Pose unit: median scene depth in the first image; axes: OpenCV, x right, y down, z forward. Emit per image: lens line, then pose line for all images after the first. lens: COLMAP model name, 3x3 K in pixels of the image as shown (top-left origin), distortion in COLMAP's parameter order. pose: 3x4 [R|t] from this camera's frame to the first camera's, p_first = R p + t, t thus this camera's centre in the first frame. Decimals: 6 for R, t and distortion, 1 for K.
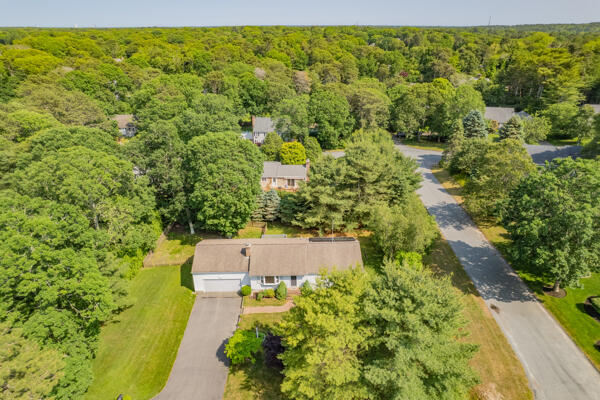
lens RADIAL K [[381.5, 0, 300.0], [0, 381.5, 200.0], [0, 0, 1]] dist [-0.079133, 0.072544]
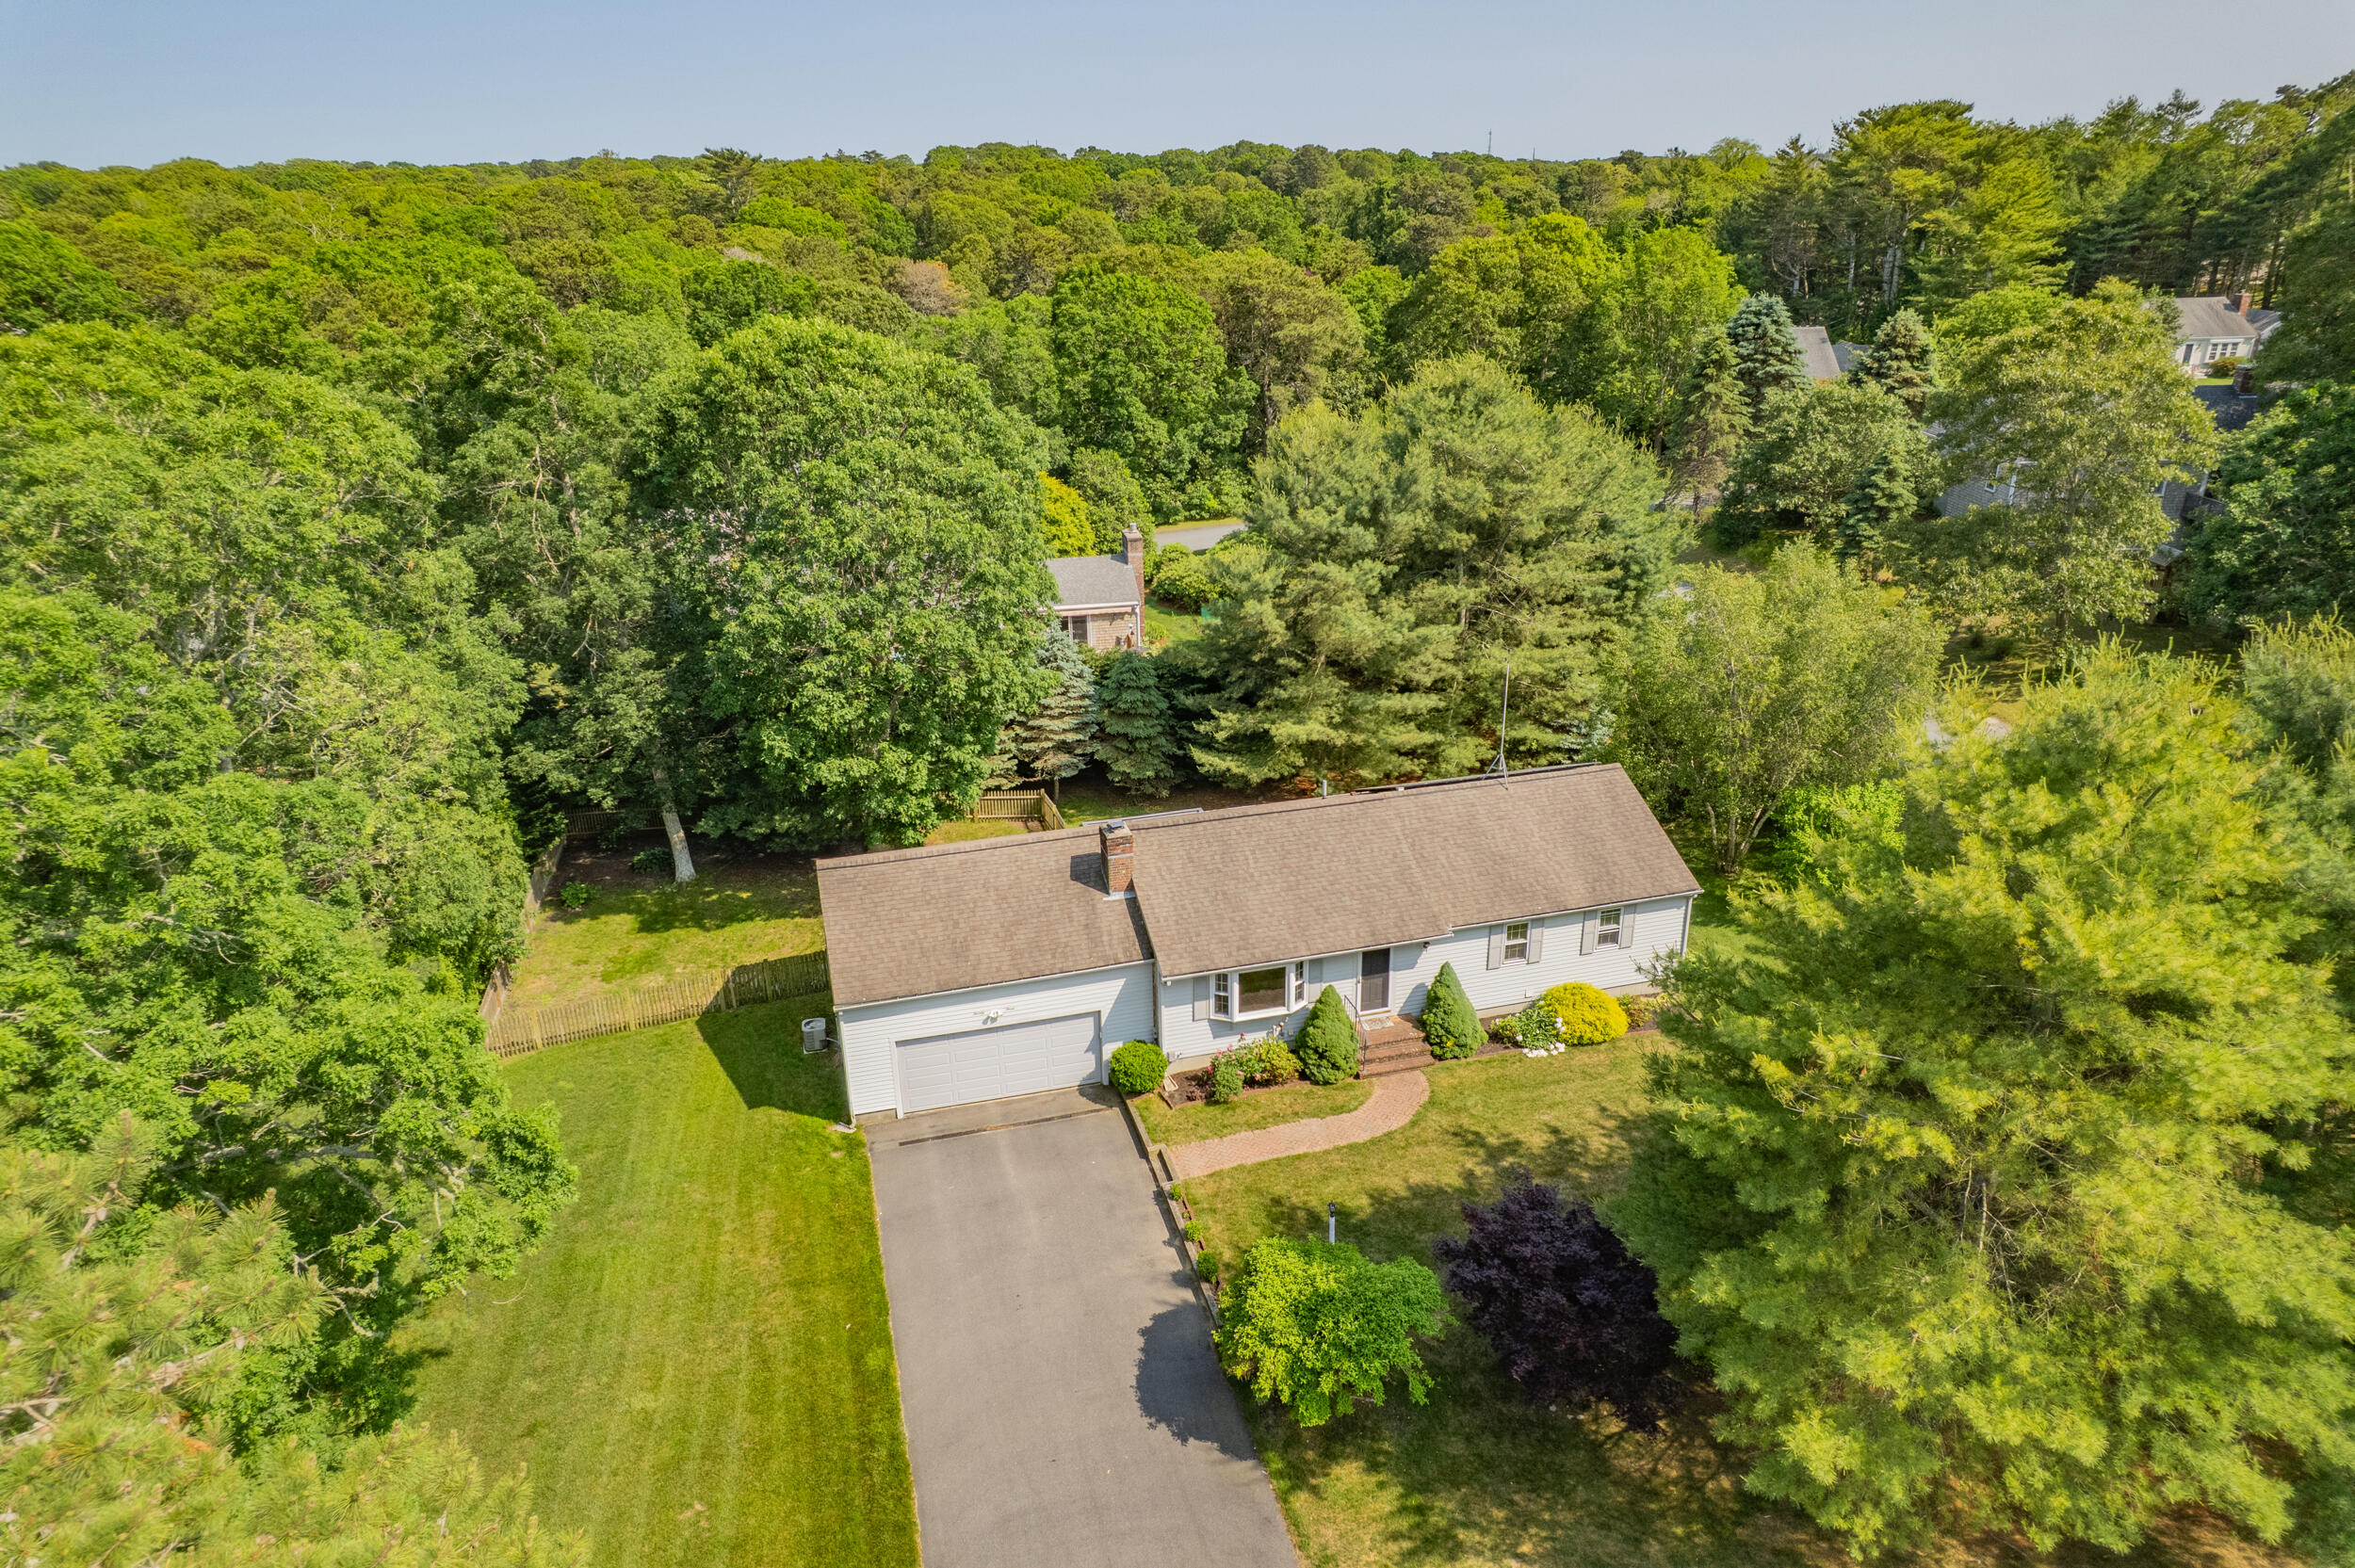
lens RADIAL K [[1497.3, 0, 1189.1], [0, 1497.3, 796.9], [0, 0, 1]] dist [-0.079155, 0.070066]
pose [[0.969232, -0.102853, 0.223629, -0.265972], [0.111393, 0.993439, -0.025881, 0.127153], [-0.219500, 0.049995, 0.974331, 0.270264]]
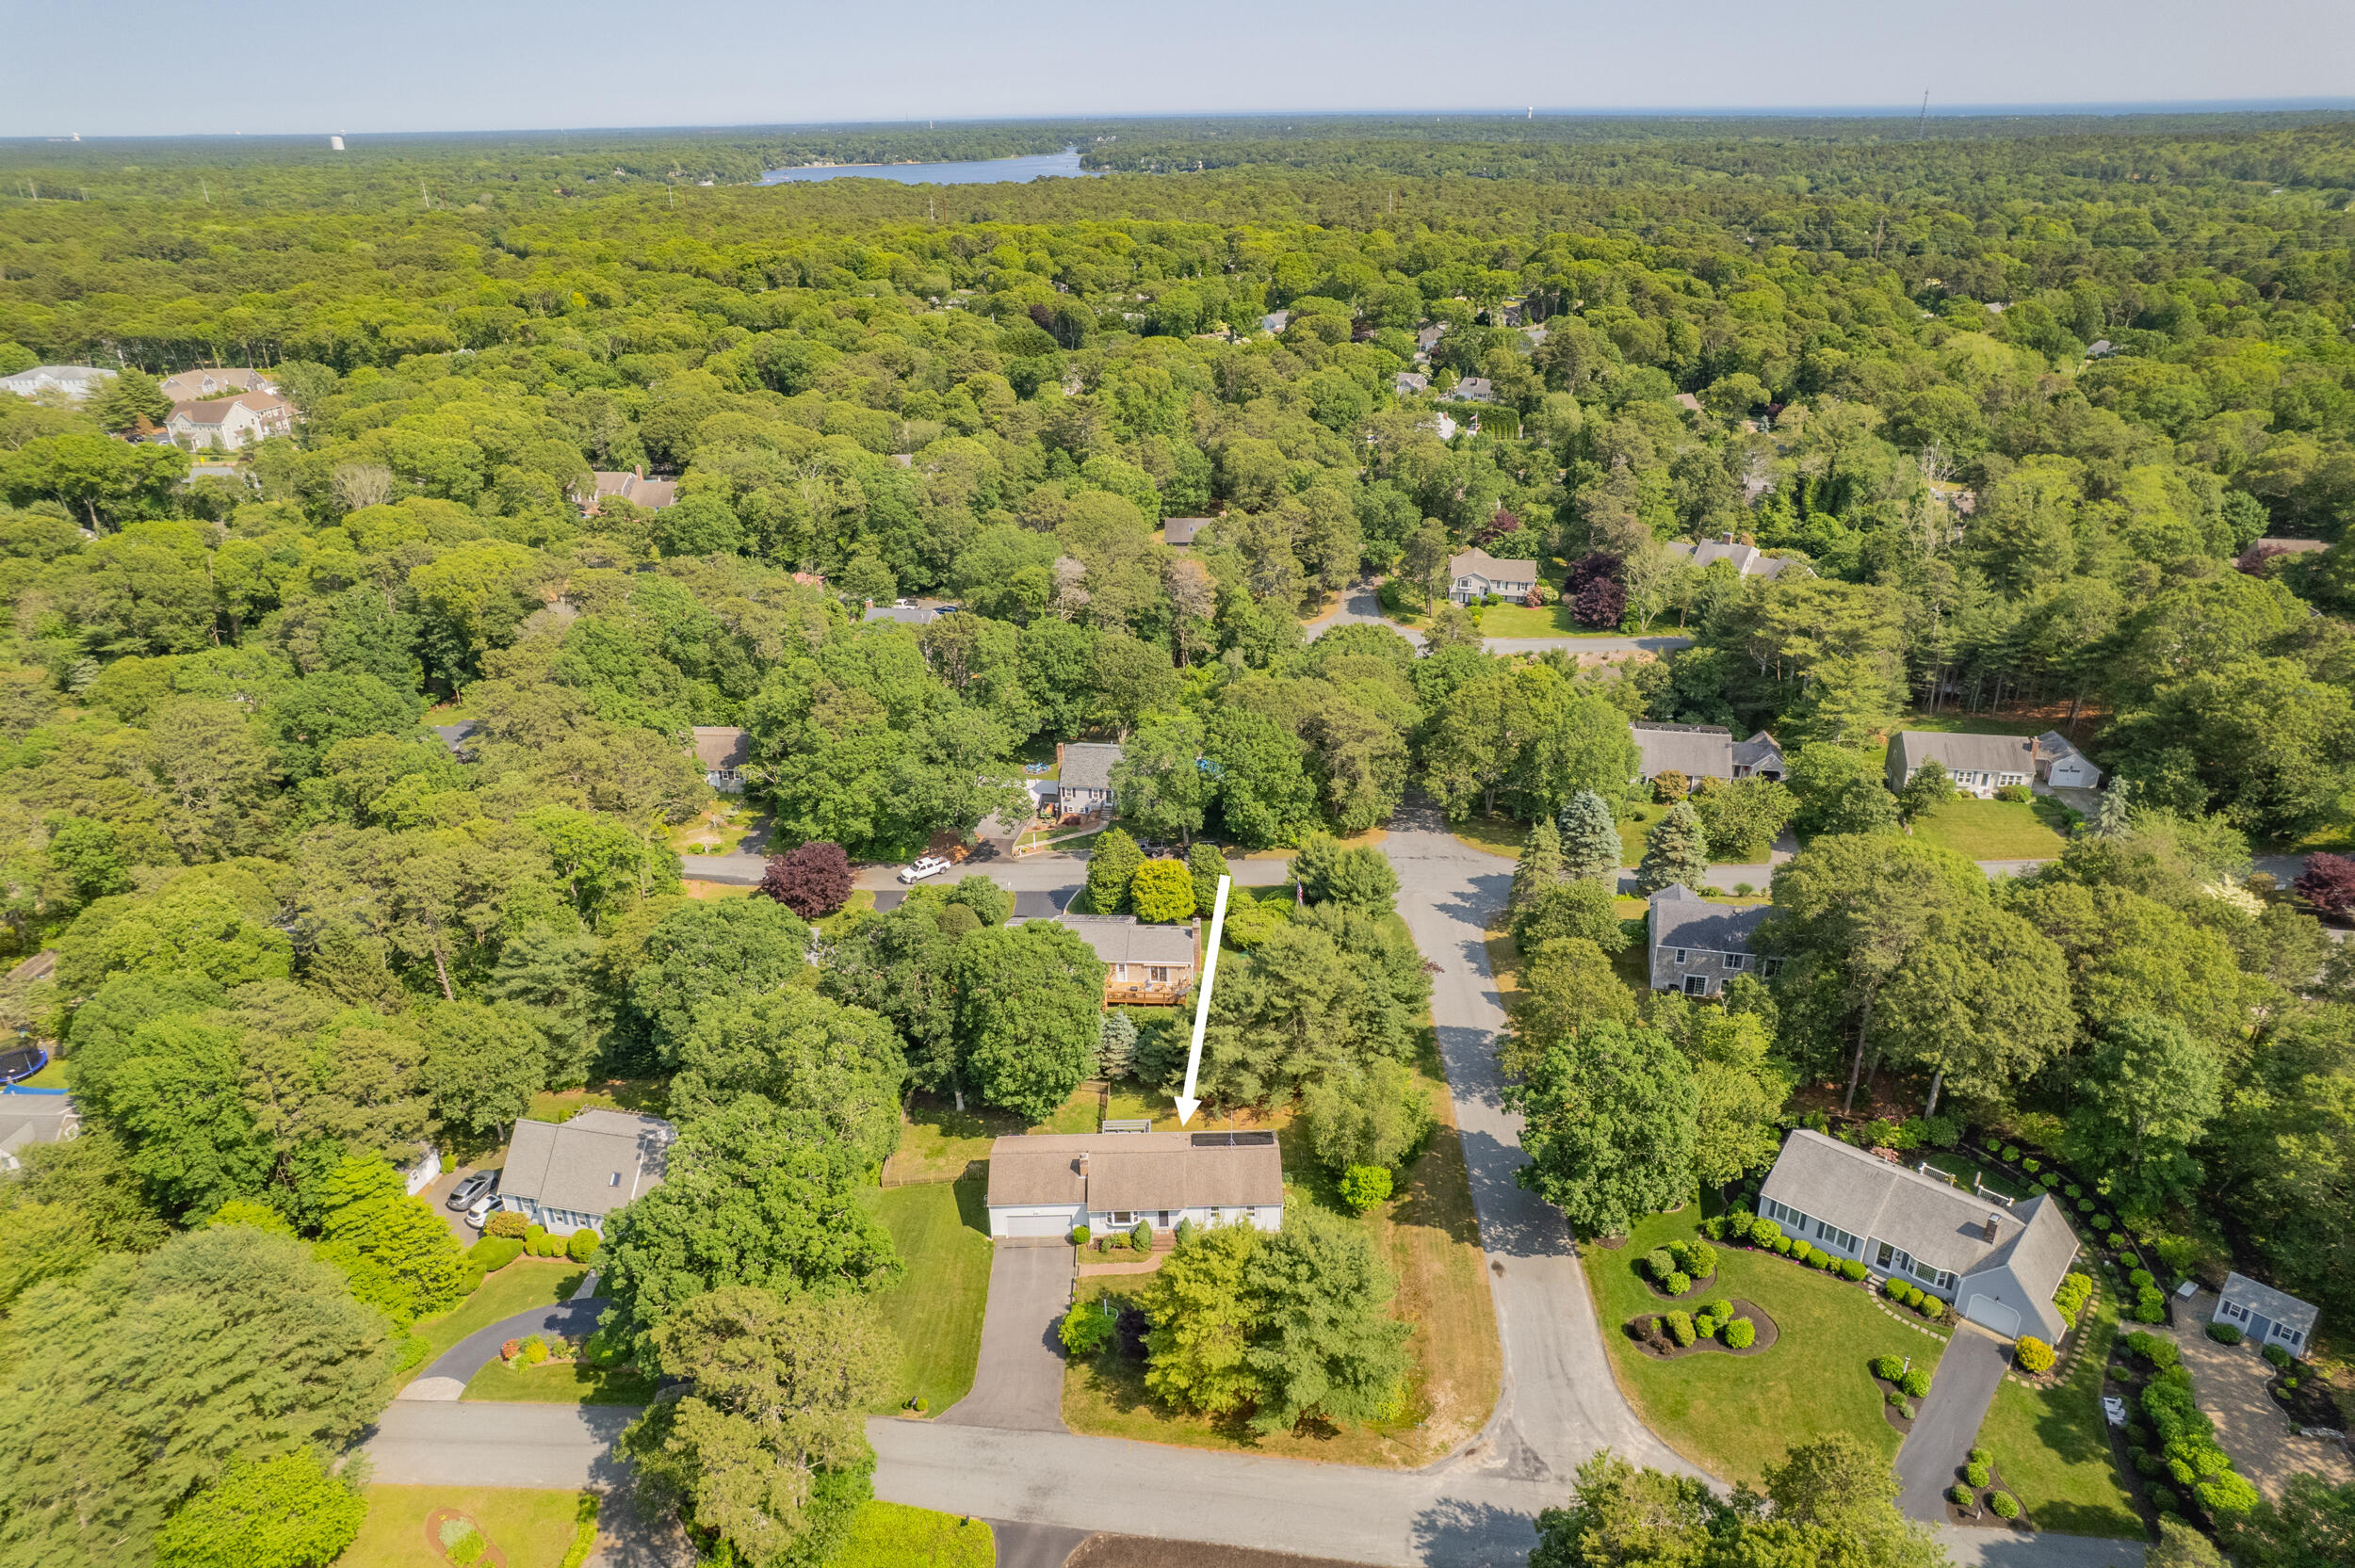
lens RADIAL K [[1497.0, 0, 1177.5], [0, 1497.0, 784.0], [0, 0, 1]] dist [-0.079133, 0.072544]
pose [[0.999898, -0.005079, -0.013339, 0.038407], [0.005006, 0.999973, -0.005462, -0.434086], [0.013367, 0.005395, 0.999896, -1.264319]]
